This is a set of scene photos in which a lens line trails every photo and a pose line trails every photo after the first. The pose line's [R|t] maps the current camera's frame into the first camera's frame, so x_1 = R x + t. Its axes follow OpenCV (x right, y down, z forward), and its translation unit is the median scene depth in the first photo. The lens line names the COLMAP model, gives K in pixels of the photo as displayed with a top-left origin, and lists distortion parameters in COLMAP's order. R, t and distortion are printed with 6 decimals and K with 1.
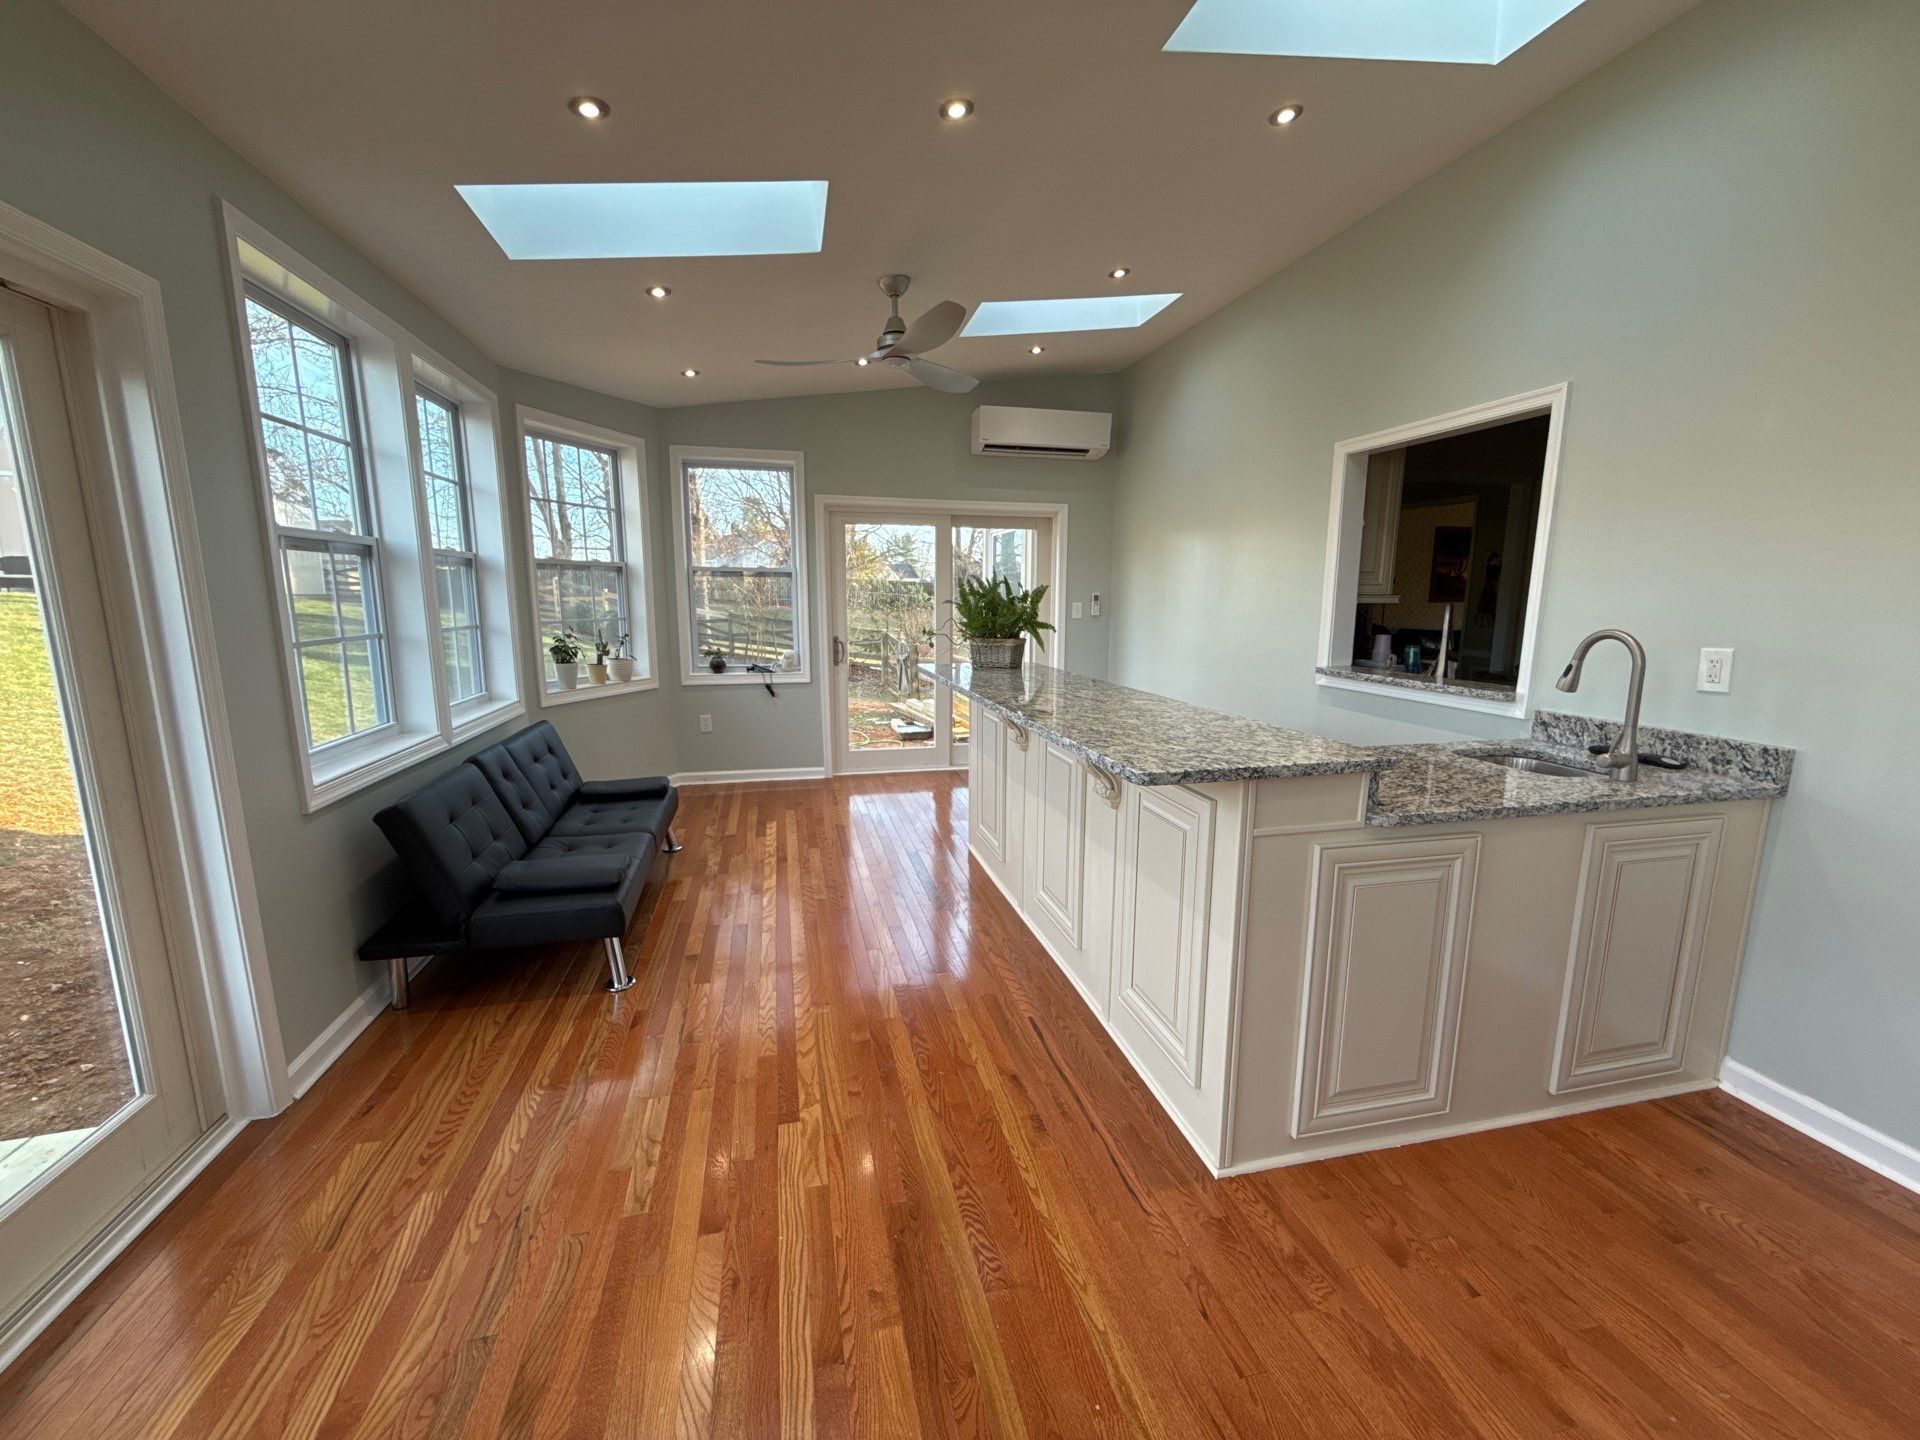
lens RADIAL K [[752.2, 0, 966.4], [0, 752.2, 717.5], [0, 0, 1]] dist [-0.001008, -0.000356]
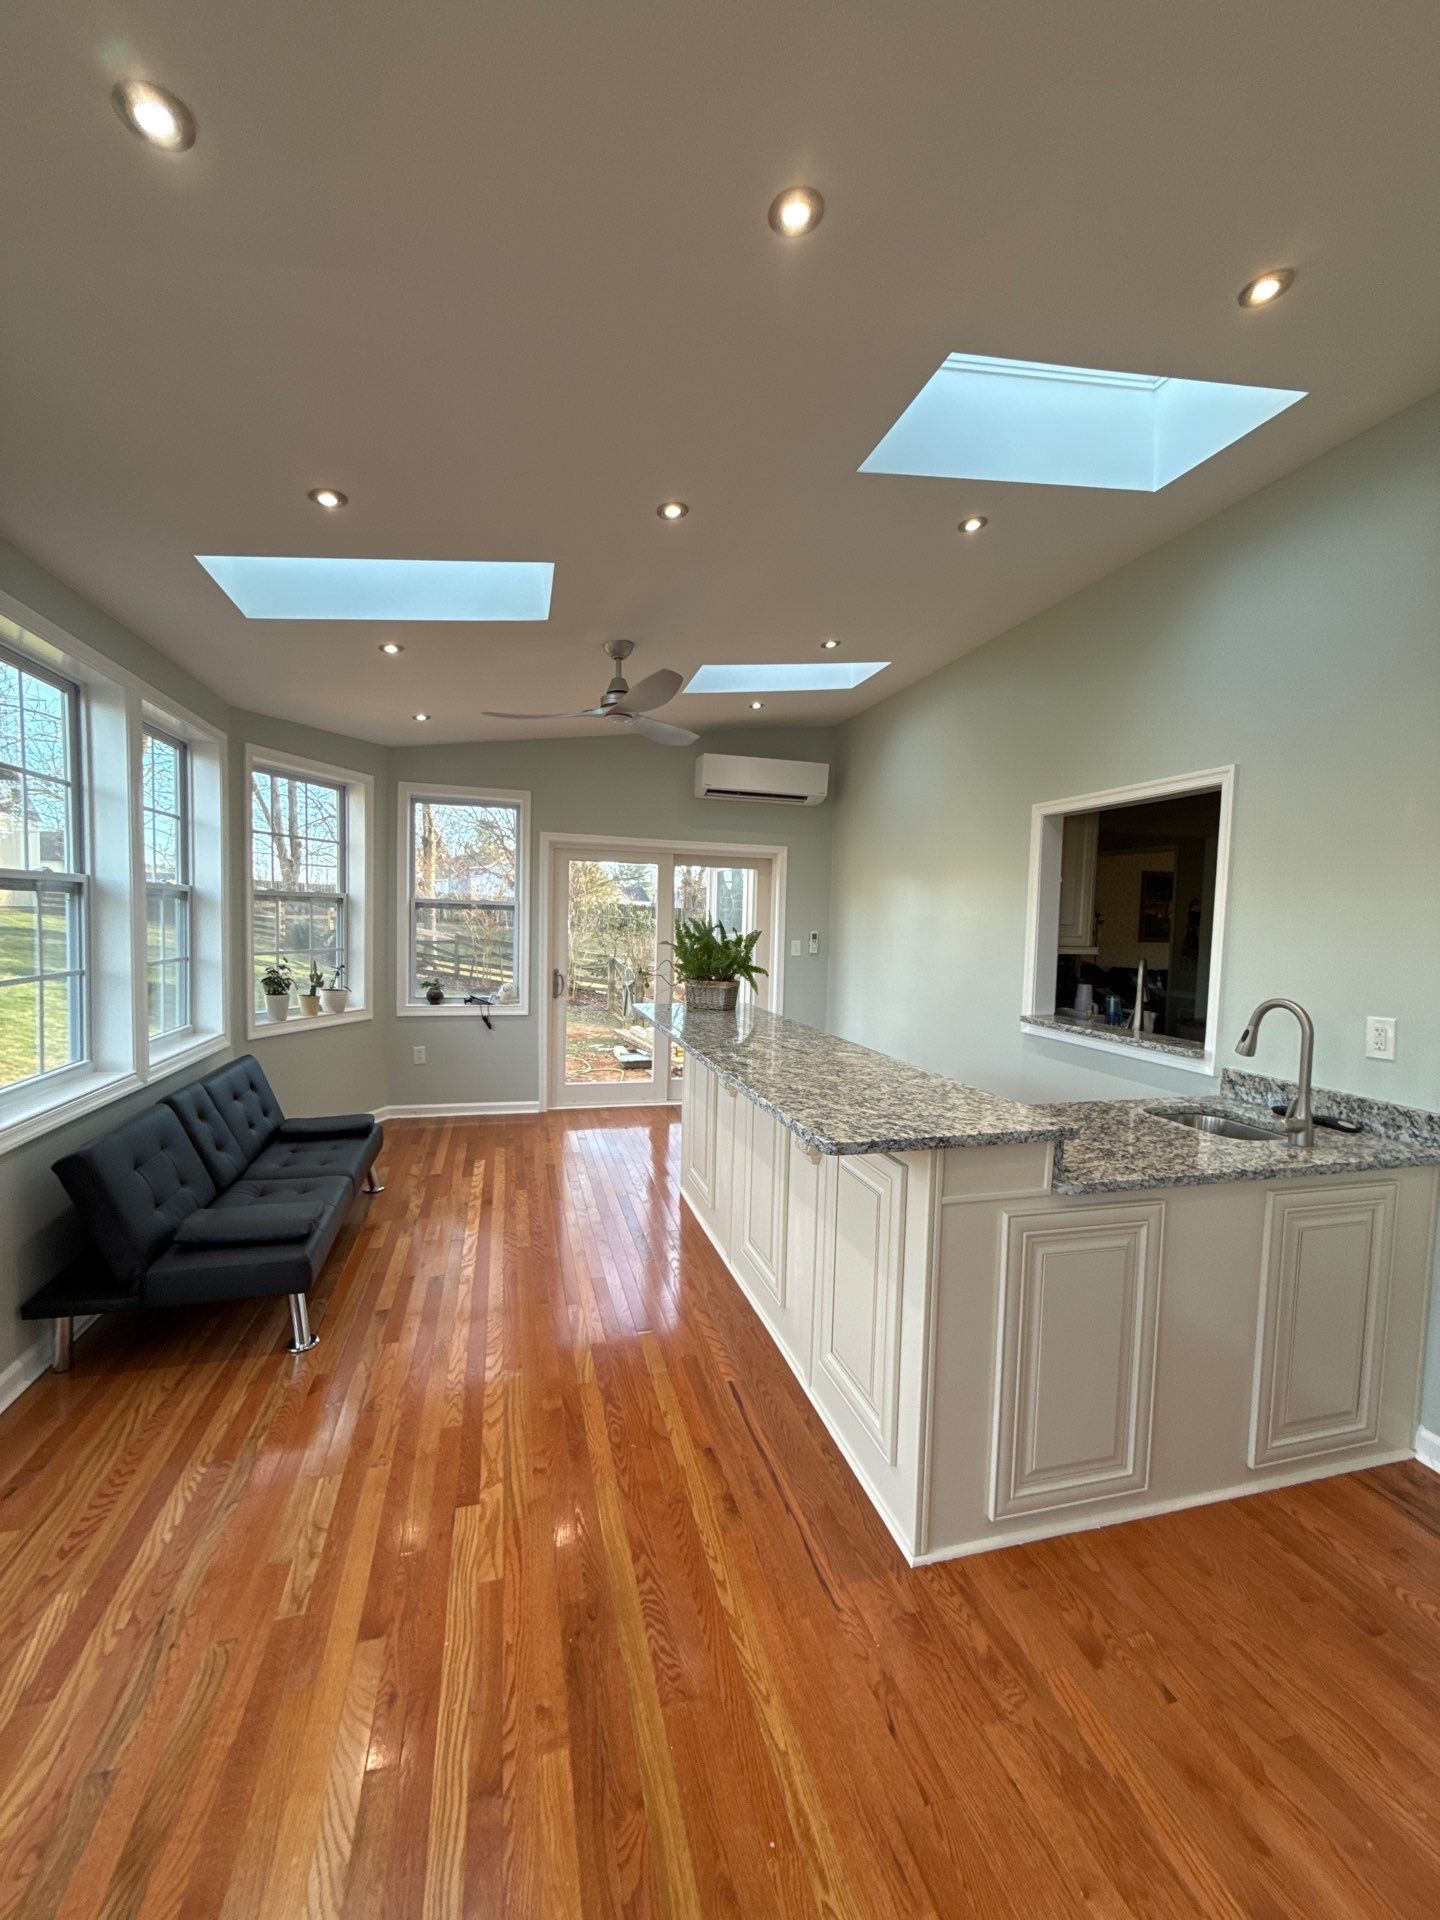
lens RADIAL K [[752.2, 0, 724.9], [0, 752.2, 962.5], [0, 0, 1]] dist [-0.001008, -0.000356]
pose [[0.999059, 0.020302, 0.038320, 0.033642], [-0.016225, 0.994461, -0.103846, -0.042504], [-0.040216, 0.103126, 0.993855, -0.021327]]
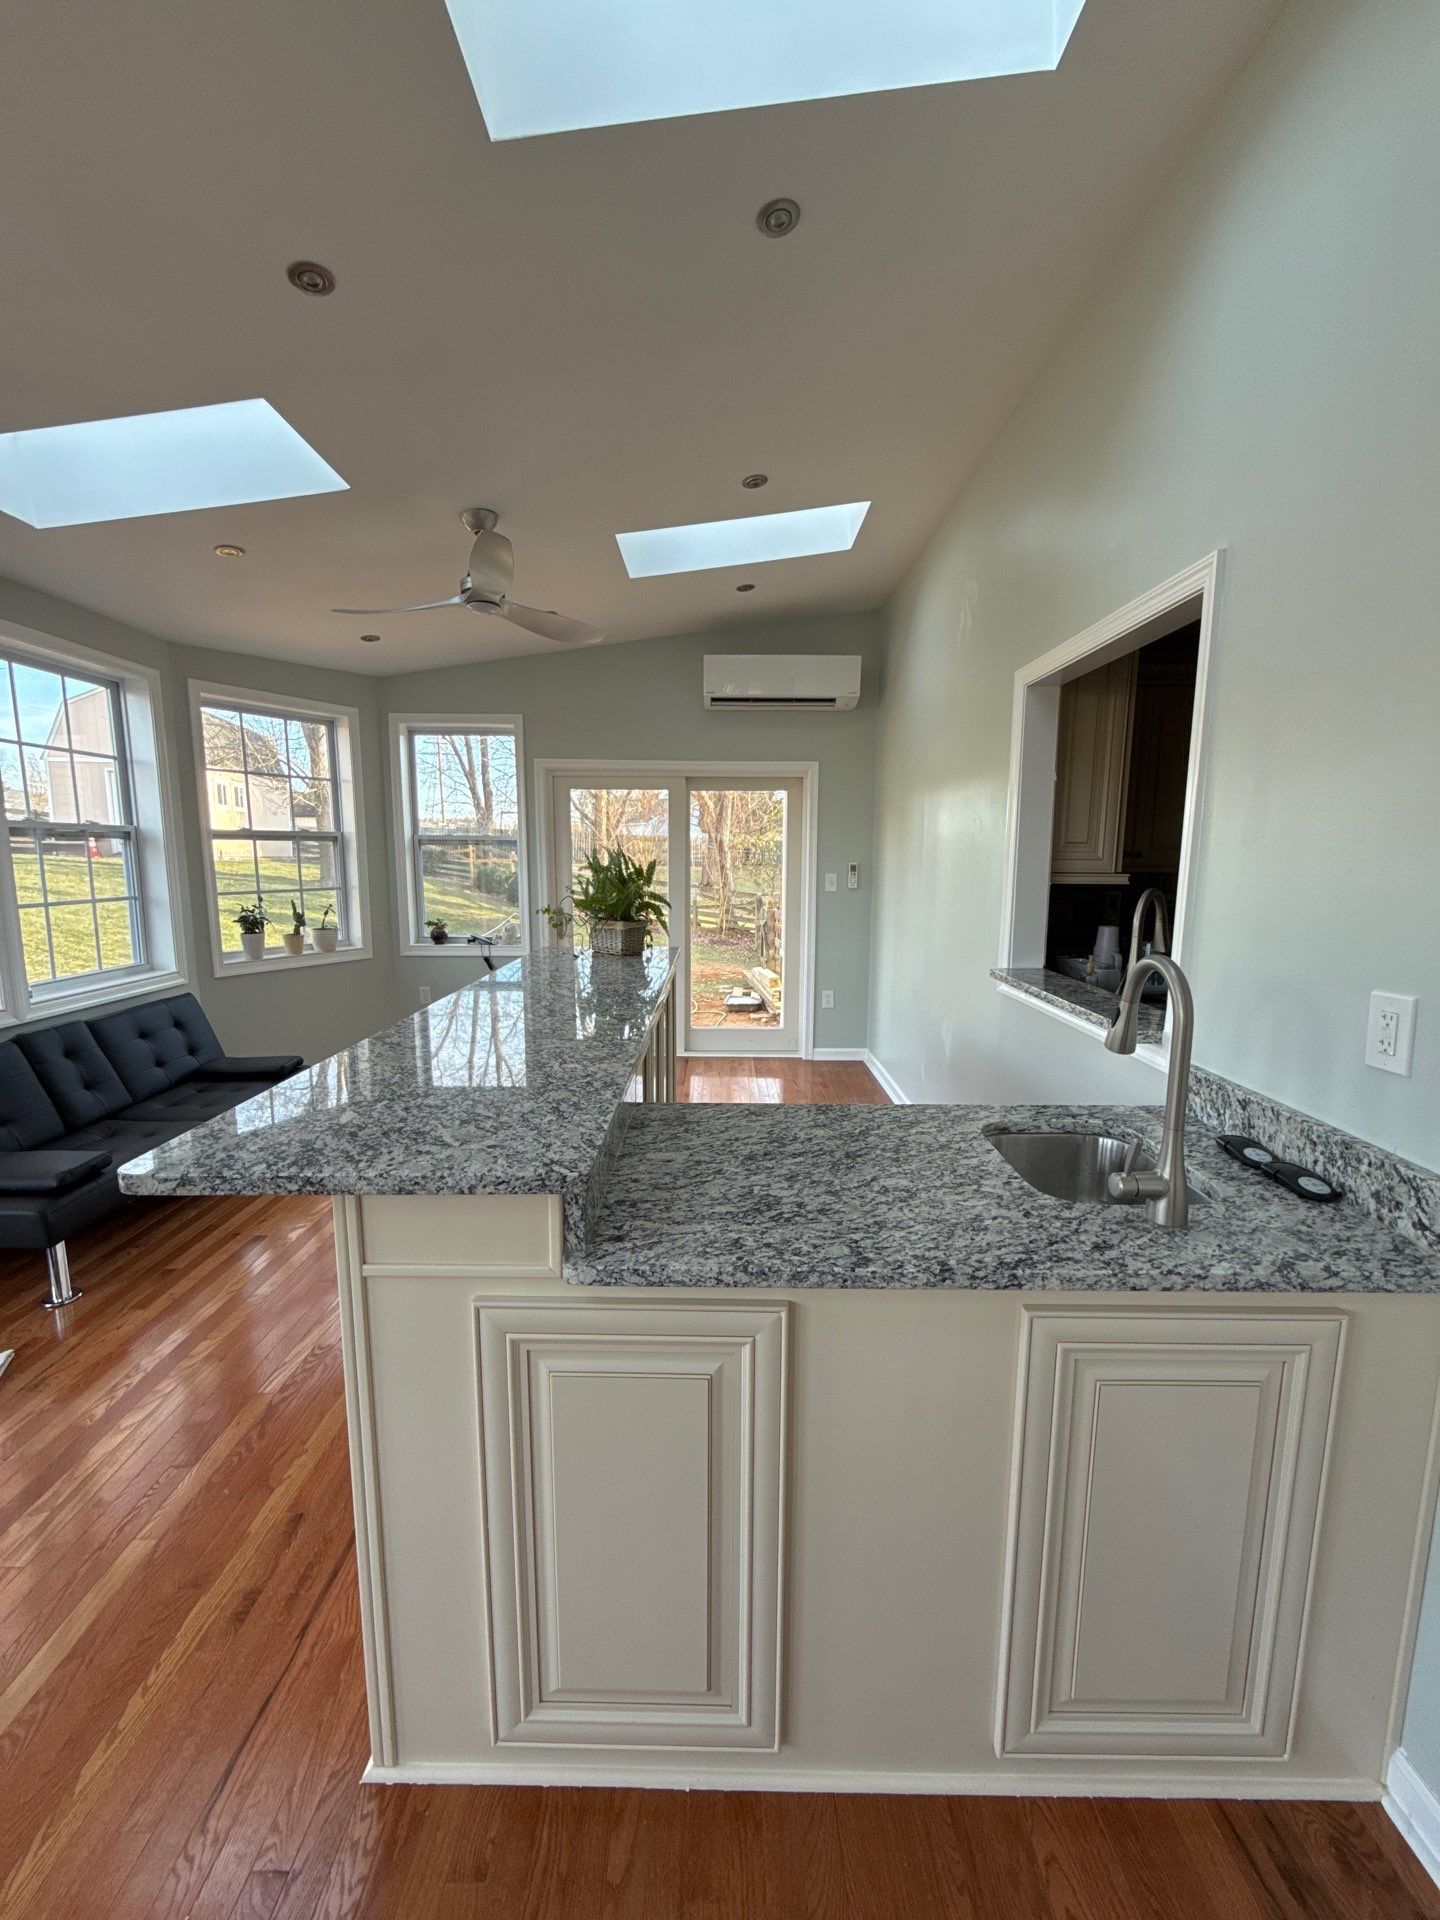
lens RADIAL K [[752.2, 0, 724.9], [0, 752.2, 962.5], [0, 0, 1]] dist [-0.001008, -0.000356]
pose [[0.973164, 0.033702, -0.227631, 0.624120], [-0.038448, 0.999125, -0.016446, -0.082978], [0.226878, 0.024757, 0.973609, 0.340074]]
